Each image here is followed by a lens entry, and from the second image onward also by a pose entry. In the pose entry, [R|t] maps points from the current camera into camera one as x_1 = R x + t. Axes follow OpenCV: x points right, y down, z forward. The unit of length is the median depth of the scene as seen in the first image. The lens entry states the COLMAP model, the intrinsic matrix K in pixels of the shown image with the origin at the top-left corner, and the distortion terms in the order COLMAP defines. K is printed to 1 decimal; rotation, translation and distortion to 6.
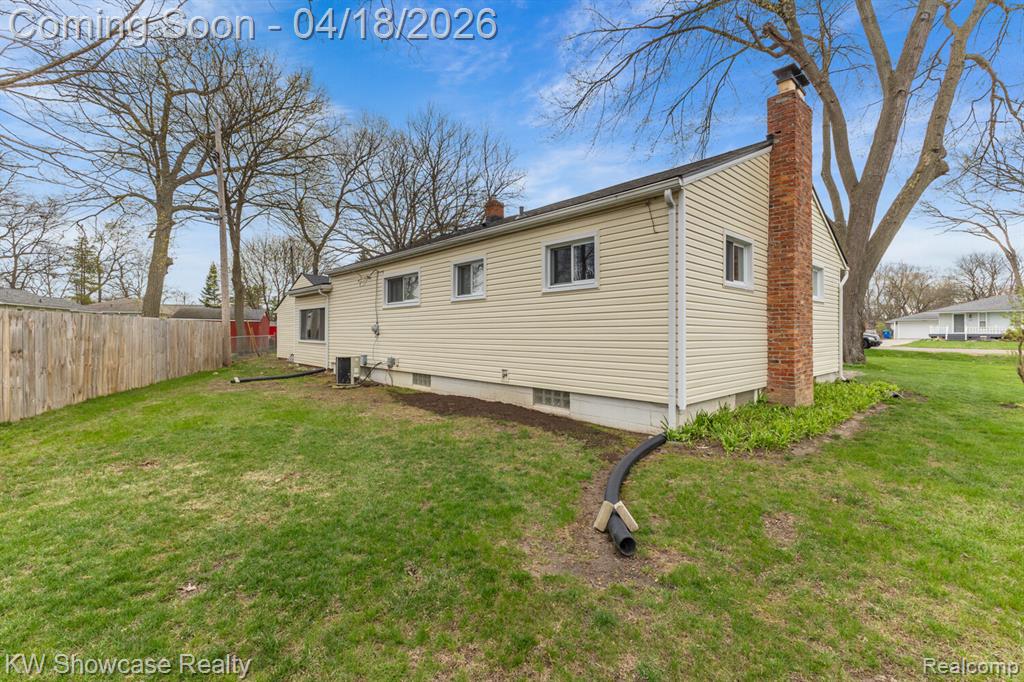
lens RADIAL K [[444.7, 0, 510.4], [0, 444.7, 331.0], [0, 0, 1]] dist [0.000844, -0.000807]
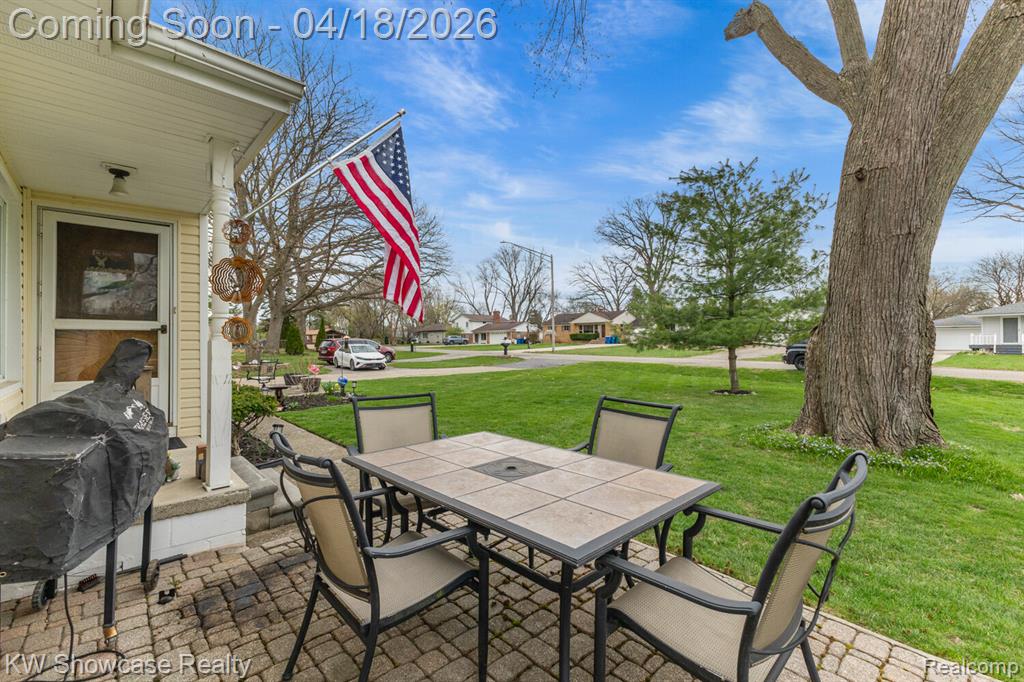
lens RADIAL K [[455.8, 0, 512.0], [0, 455.8, 341.0], [0, 0, 1]] dist [-0.000361, -0.000124]
pose [[0.999985, 0.000472, 0.005476, 0.485019], [-0.000503, 0.999983, 0.005760, -0.008828], [-0.005474, -0.005763, 0.999968, 0.670539]]
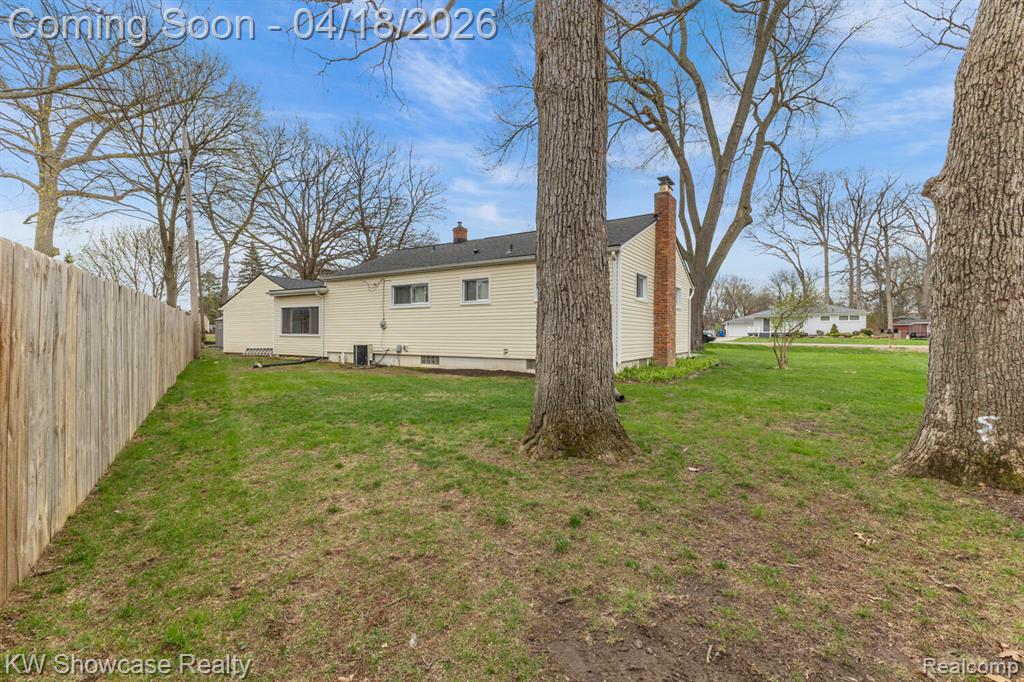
lens RADIAL K [[442.1, 0, 510.5], [0, 442.1, 338.0], [0, 0, 1]] dist [-0.000907, -0.000267]
pose [[0.967978, -0.001263, 0.251031, -0.180045], [-0.002844, 0.999868, 0.015995, 0.010192], [-0.251019, -0.016197, 0.967847, -0.243128]]
